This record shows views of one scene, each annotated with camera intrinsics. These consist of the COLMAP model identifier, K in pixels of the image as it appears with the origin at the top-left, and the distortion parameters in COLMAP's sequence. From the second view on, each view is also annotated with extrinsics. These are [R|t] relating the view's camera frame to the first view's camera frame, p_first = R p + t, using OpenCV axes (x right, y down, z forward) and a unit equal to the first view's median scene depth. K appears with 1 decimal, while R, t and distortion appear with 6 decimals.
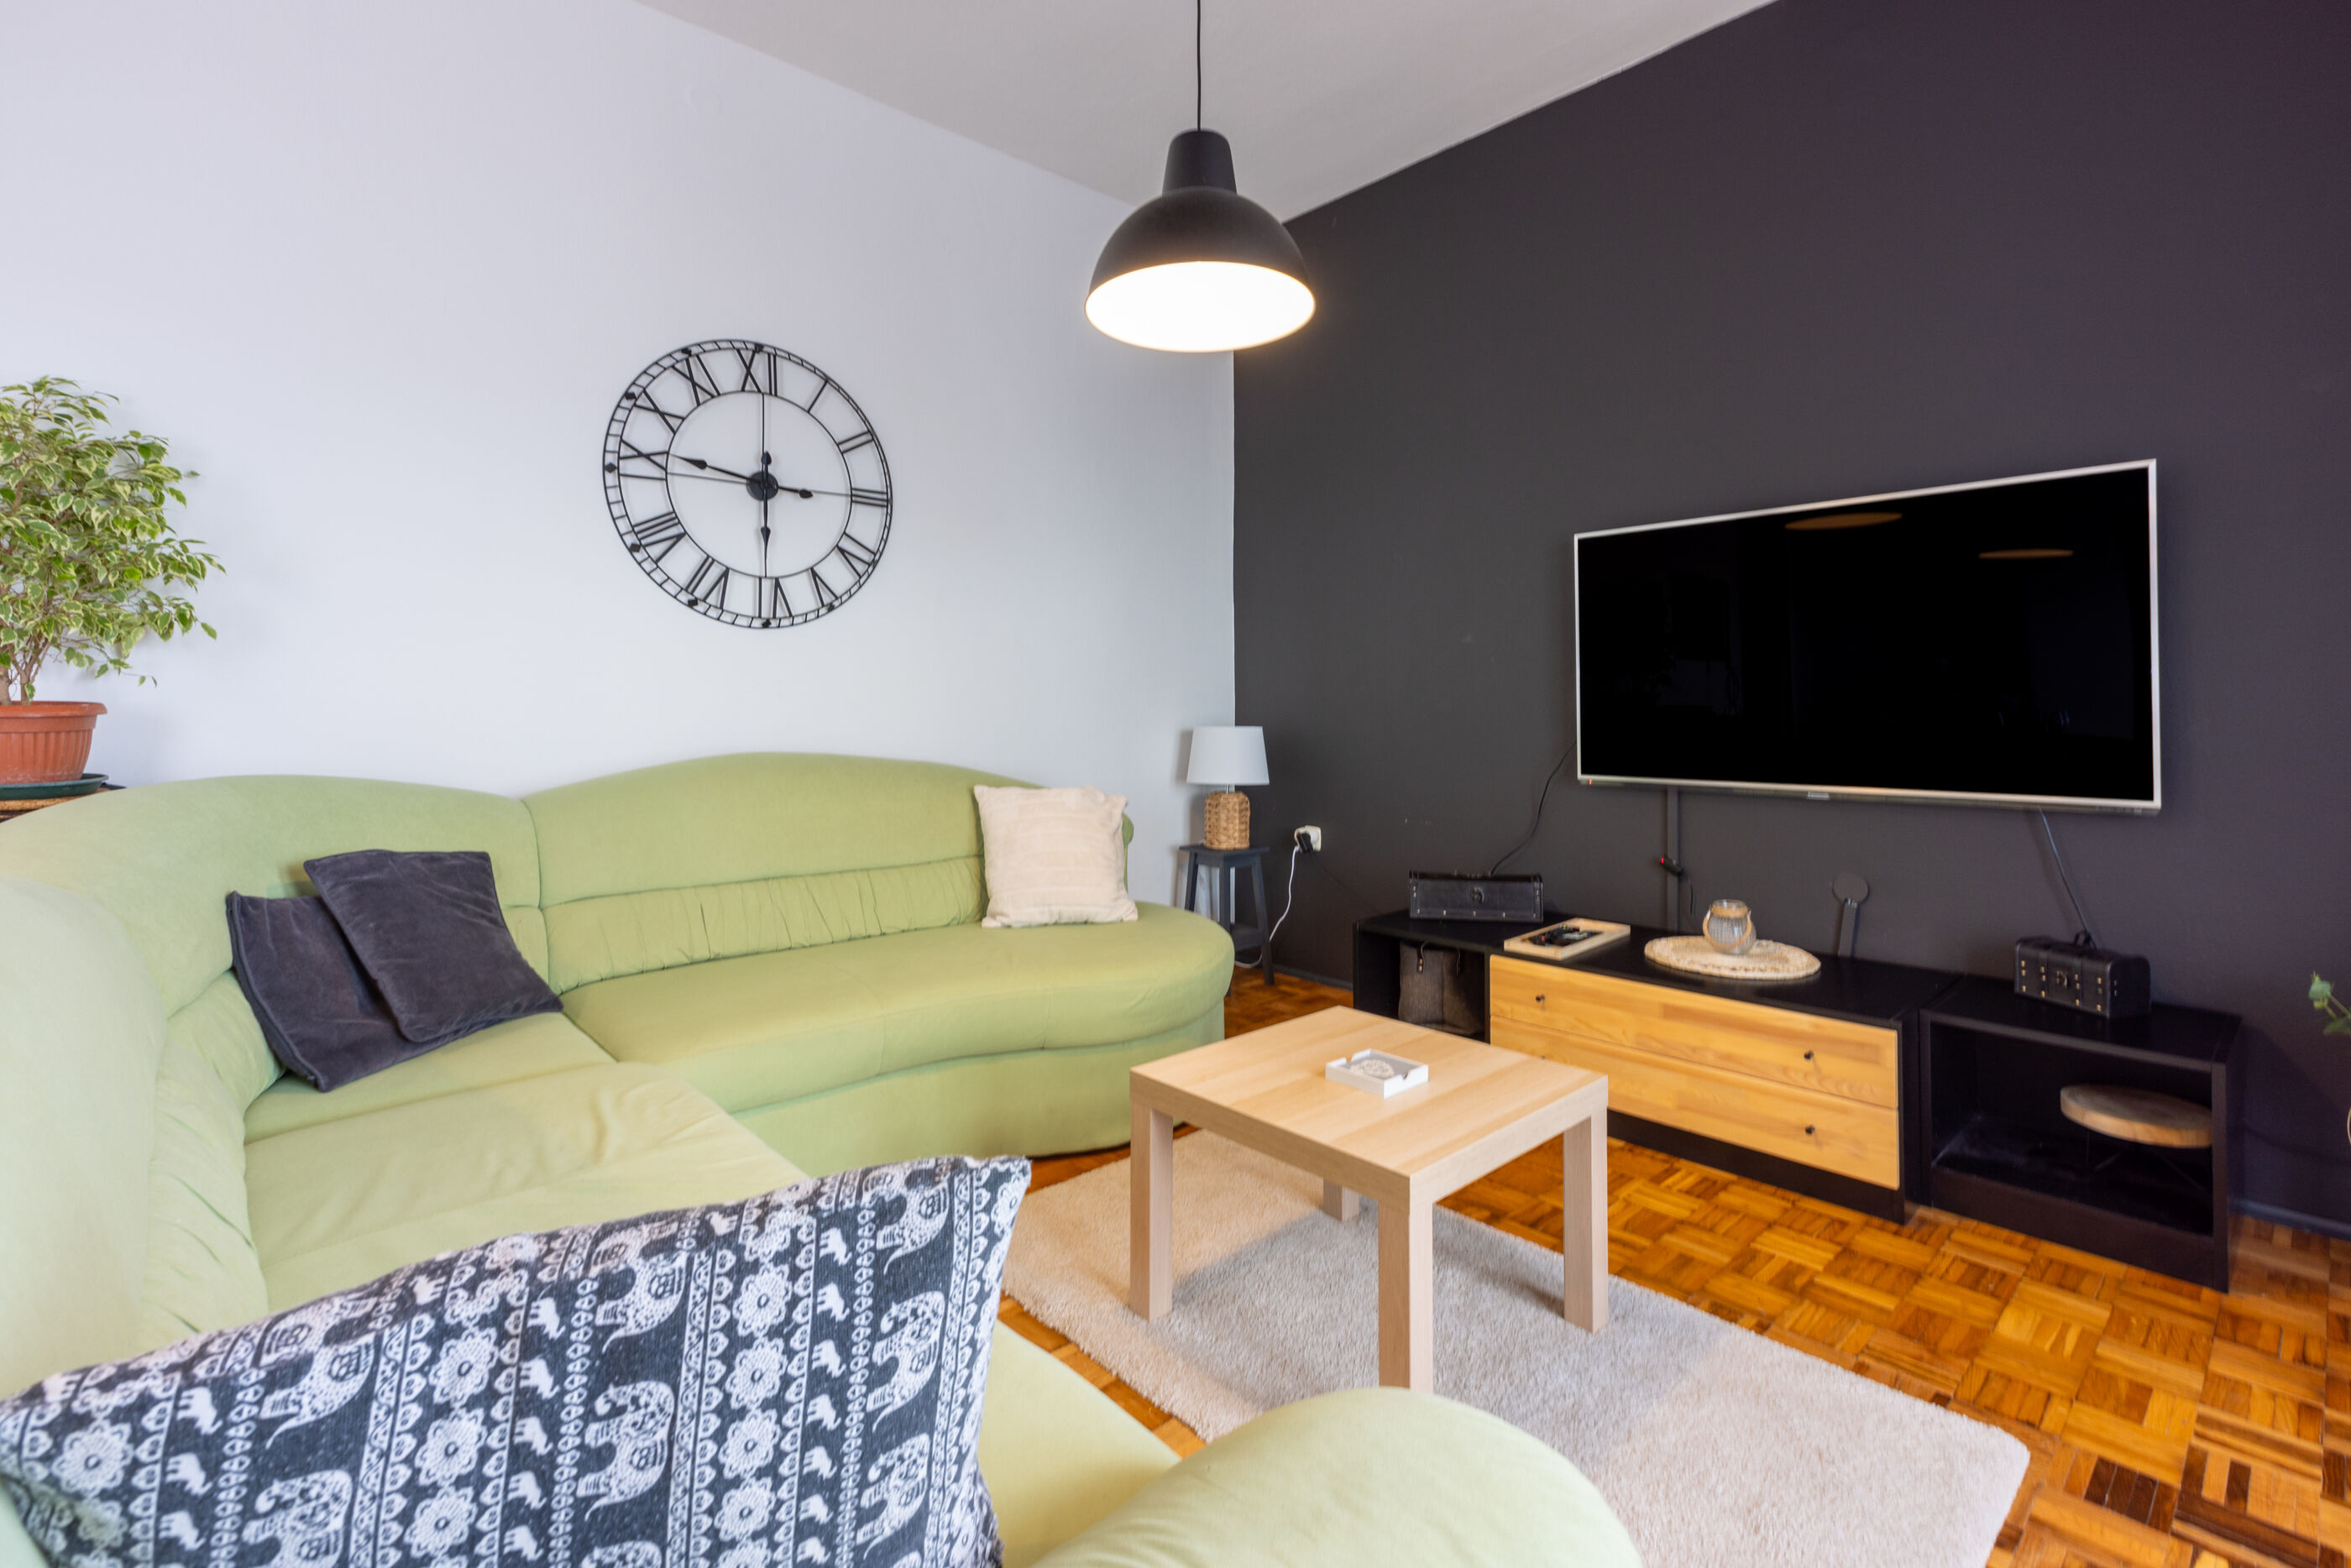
lens RADIAL K [[1063.8, 0, 1150.8], [0, 1063.8, 695.4], [0, 0, 1]] dist [0.002979, -0.000892]
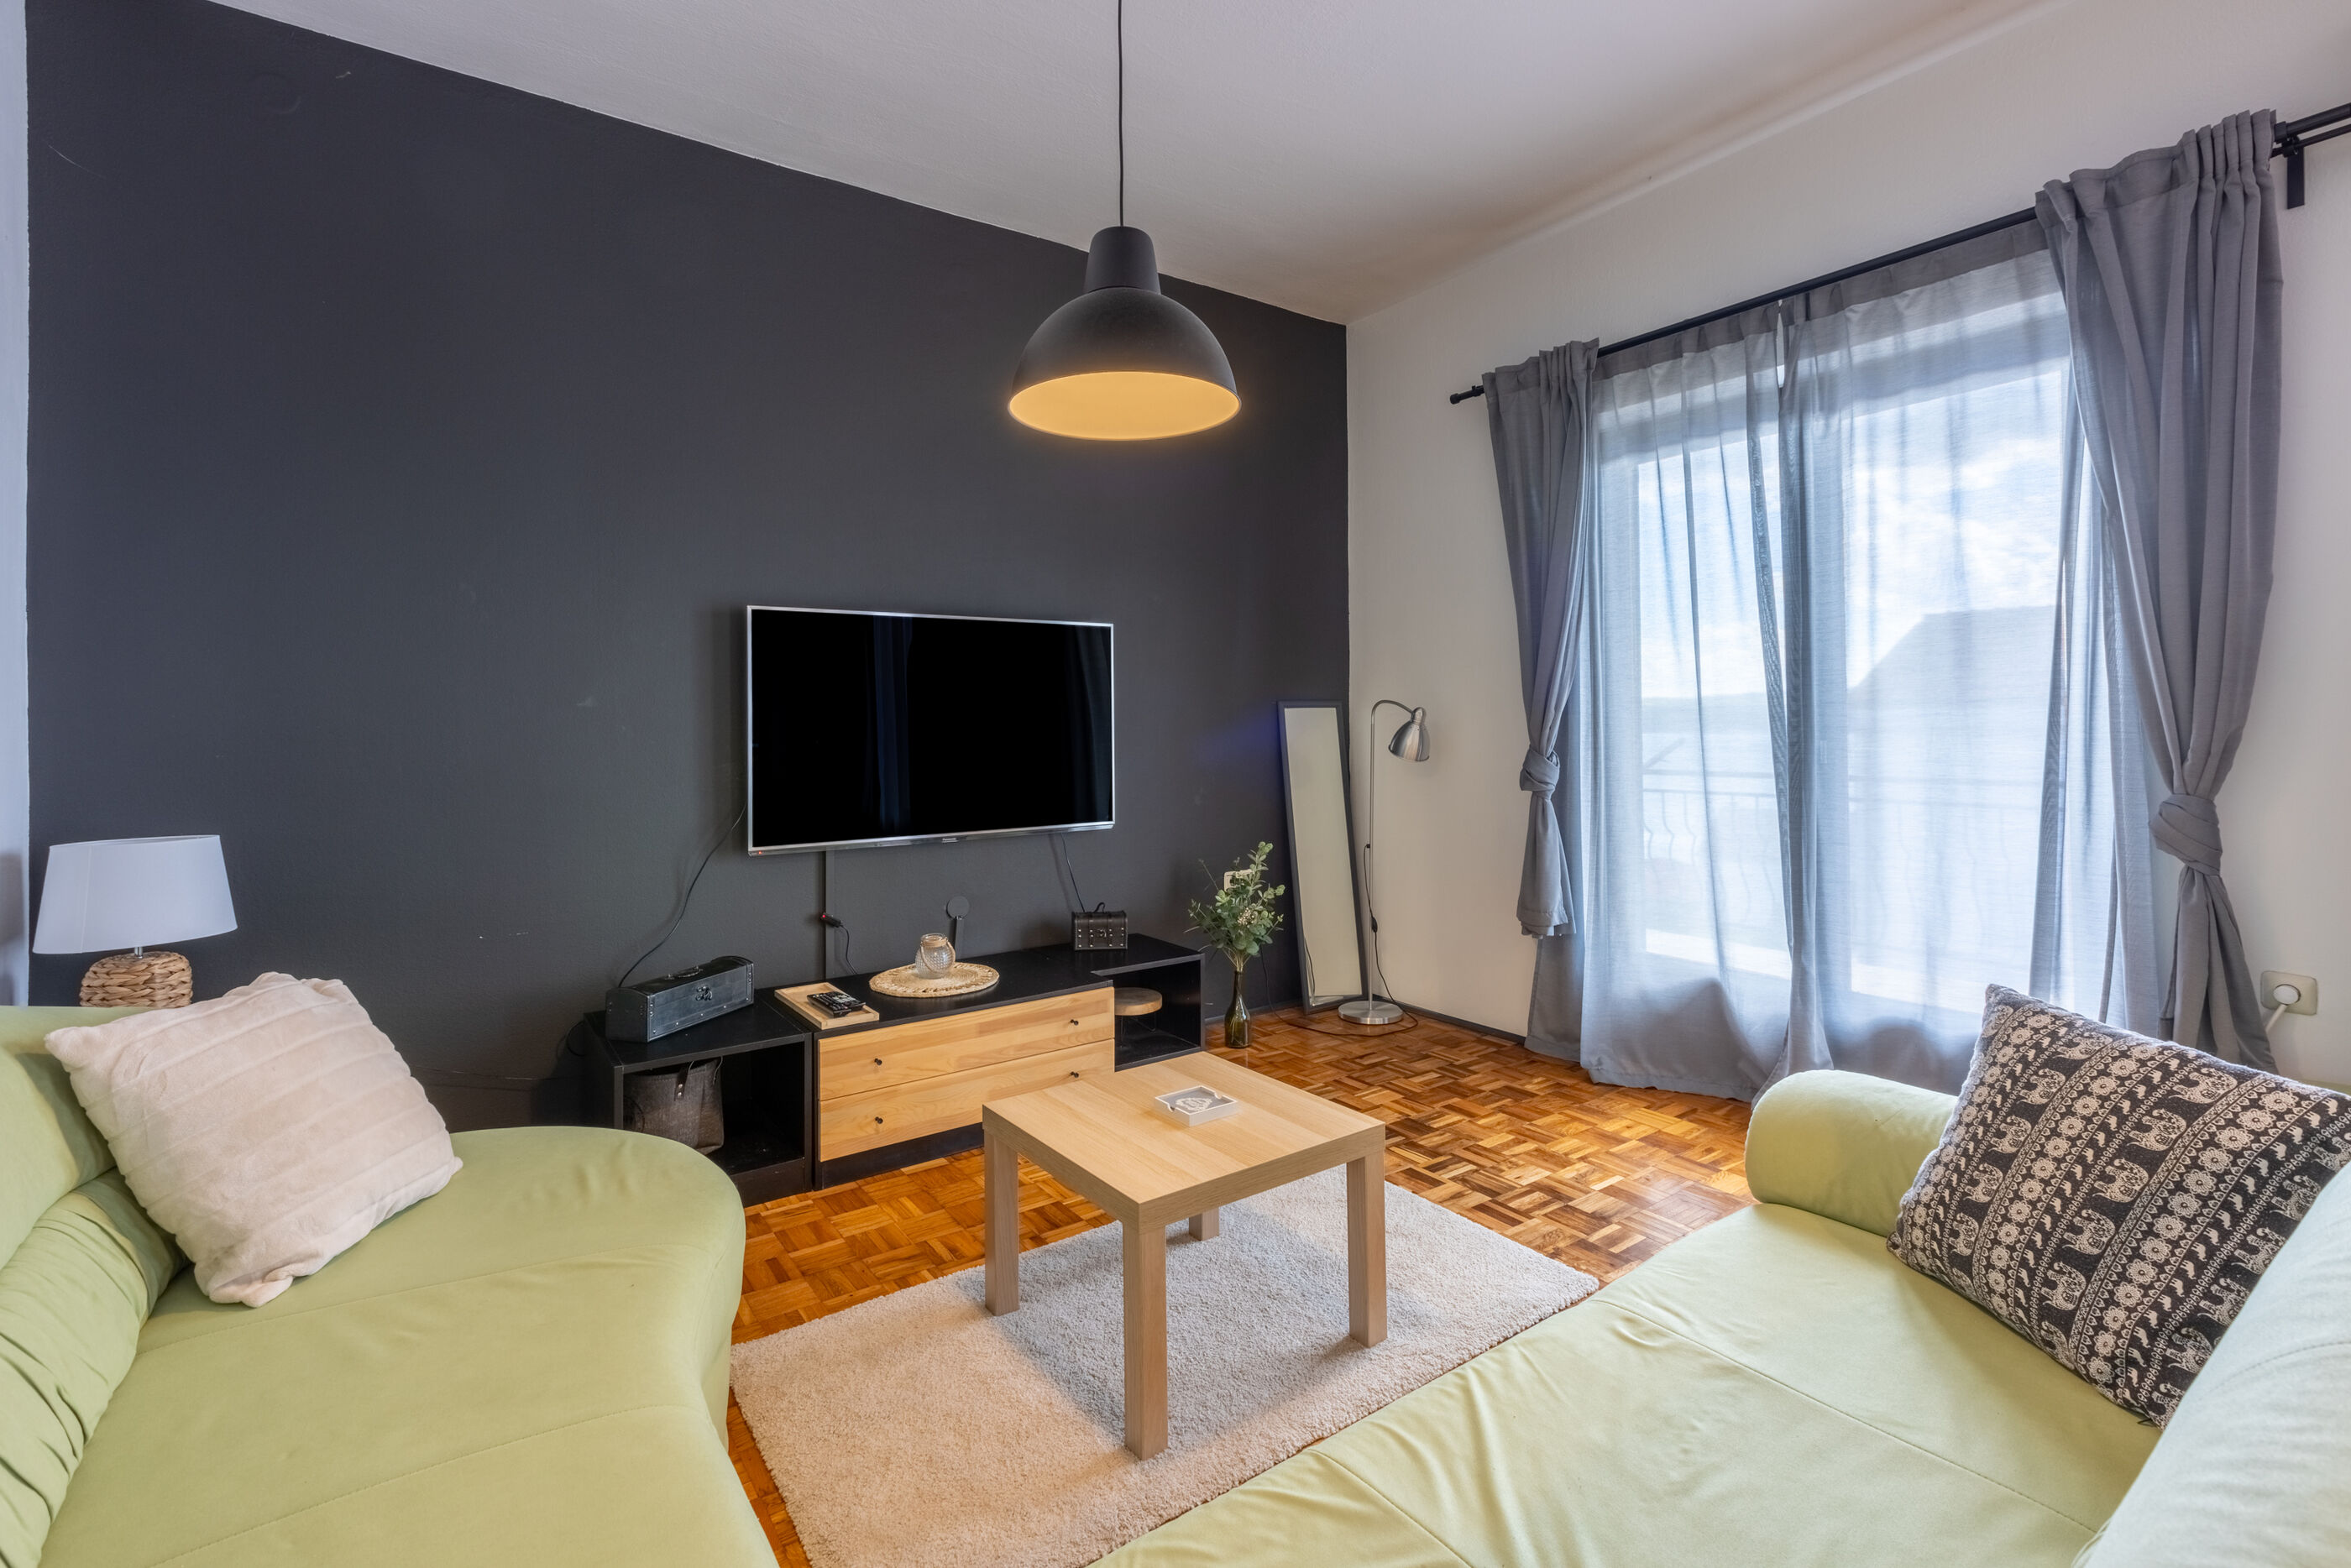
lens RADIAL K [[1063.8, 0, 1174.9], [0, 1063.8, 716.4], [0, 0, 1]] dist [0.002979, -0.000892]
pose [[0.102824, 0.006341, 0.994679, -0.582400], [0.000554, 0.999979, -0.006432, -0.043836], [-0.994699, 0.001213, 0.102818, 0.541959]]
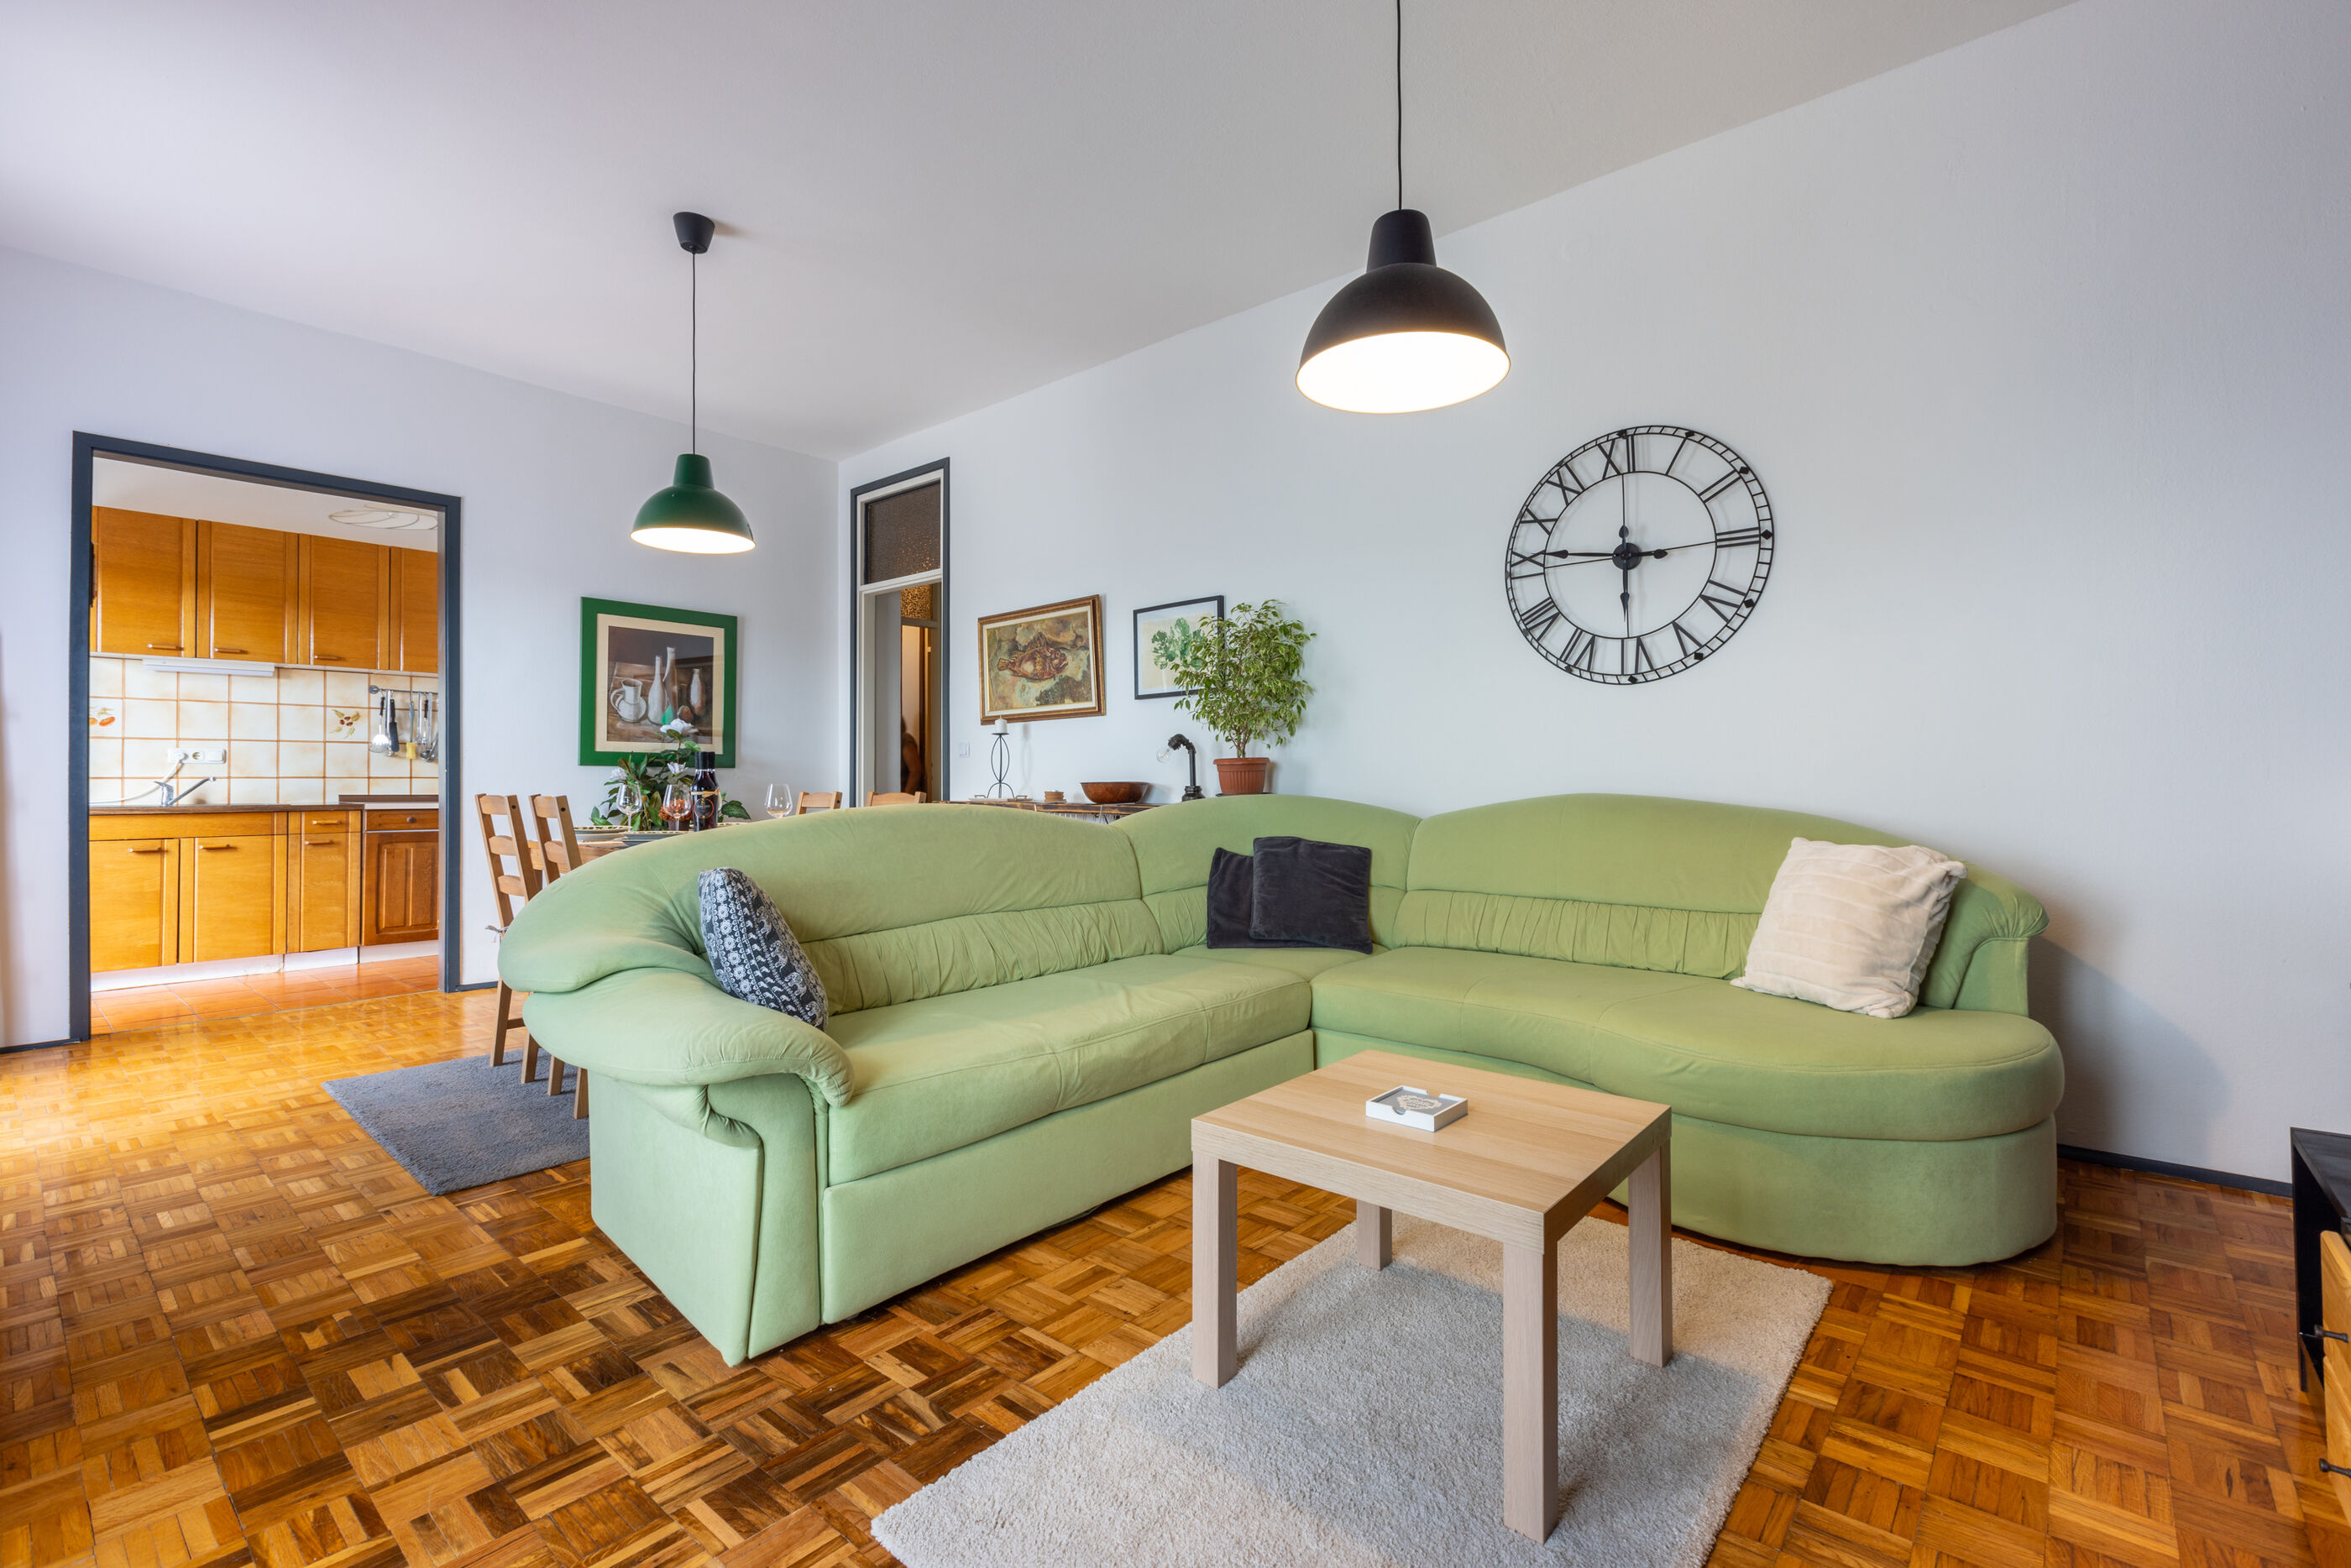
lens RADIAL K [[1063.8, 0, 1187.6], [0, 1063.8, 770.3], [0, 0, 1]] dist [0.002979, -0.000892]
pose [[0.130004, -0.009396, -0.991469, 0.695807], [0.012388, 0.999892, -0.007852, 0.031231], [0.991436, -0.011261, 0.130106, 0.405869]]
